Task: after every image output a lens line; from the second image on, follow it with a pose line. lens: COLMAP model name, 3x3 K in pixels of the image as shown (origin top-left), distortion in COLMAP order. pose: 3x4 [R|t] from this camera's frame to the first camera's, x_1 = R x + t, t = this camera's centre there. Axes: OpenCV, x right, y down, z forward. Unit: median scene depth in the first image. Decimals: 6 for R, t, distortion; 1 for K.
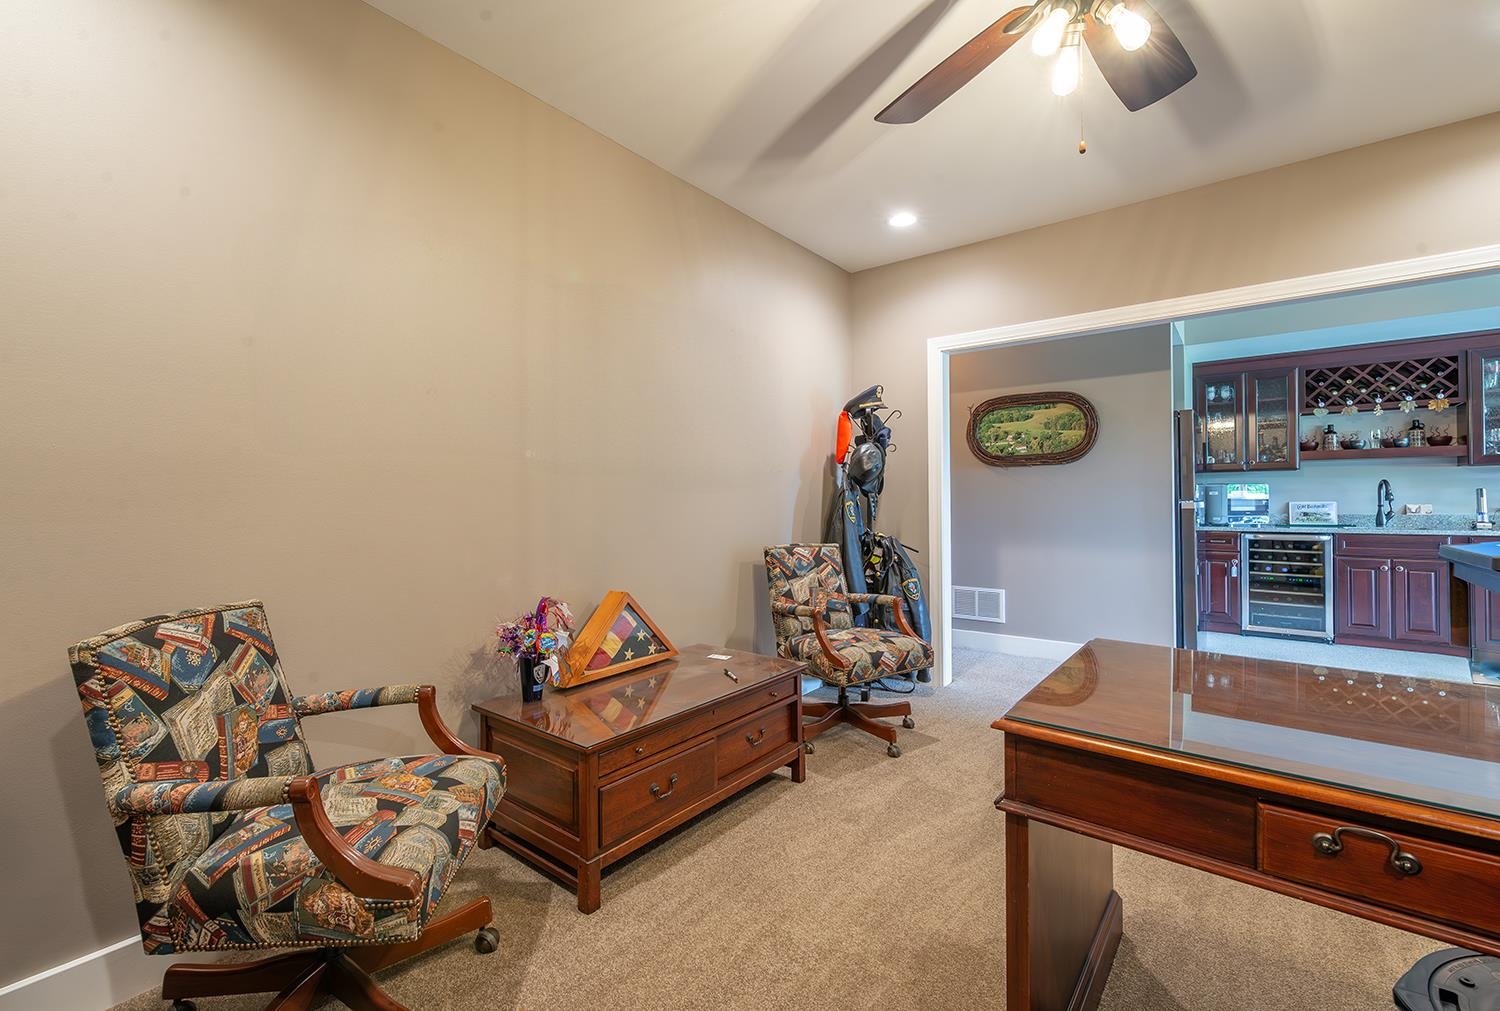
lens RADIAL K [[646.4, 0, 750.2], [0, 646.4, 495.0], [0, 0, 1]] dist [0.005423, 0.000133]
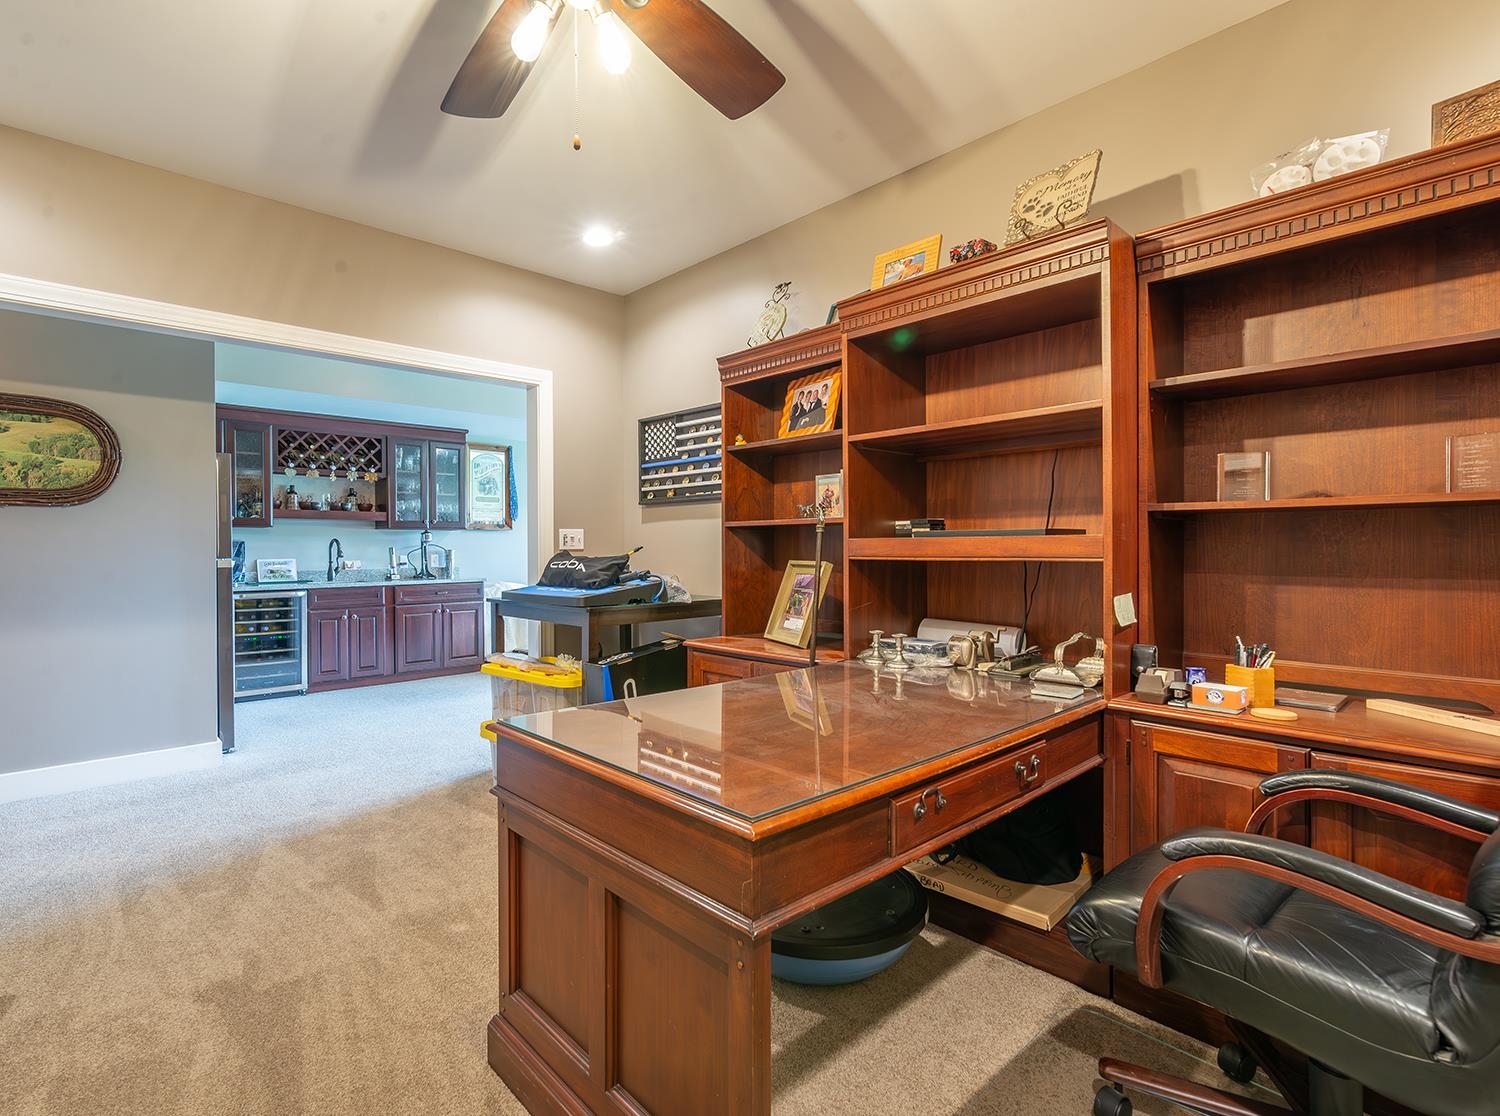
lens RADIAL K [[712.6, 0, 656.5], [0, 712.6, 548.8], [0, 0, 1]] dist [-0.004085, 0.000625]
pose [[0.210684, 0.006866, 0.977530, -0.107323], [-0.002138, 0.999976, -0.006563, 0.000586], [-0.977552, -0.000707, 0.210694, 0.197168]]
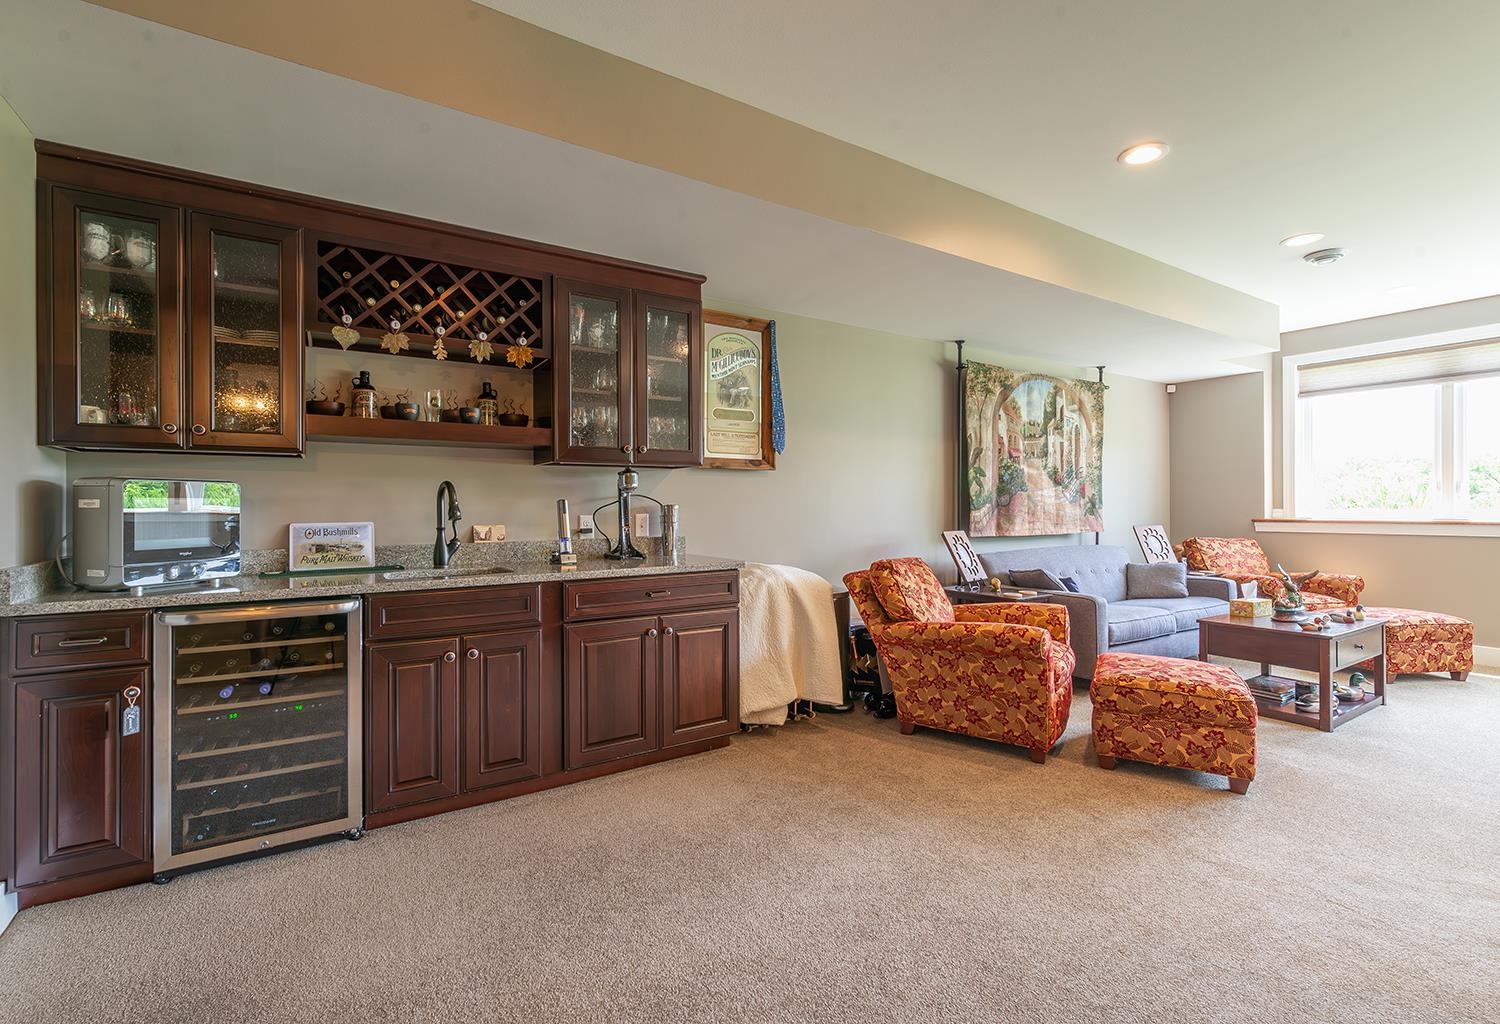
lens RADIAL K [[666.6, 0, 740.9], [0, 666.6, 508.3], [0, 0, 1]] dist [0.000122, -0.000059]
pose [[0.340782, 0.001263, 0.940141, 0.530956], [-0.007729, 0.999969, 0.001458, -0.003629], [-0.940110, -0.007764, 0.340782, 0.573777]]
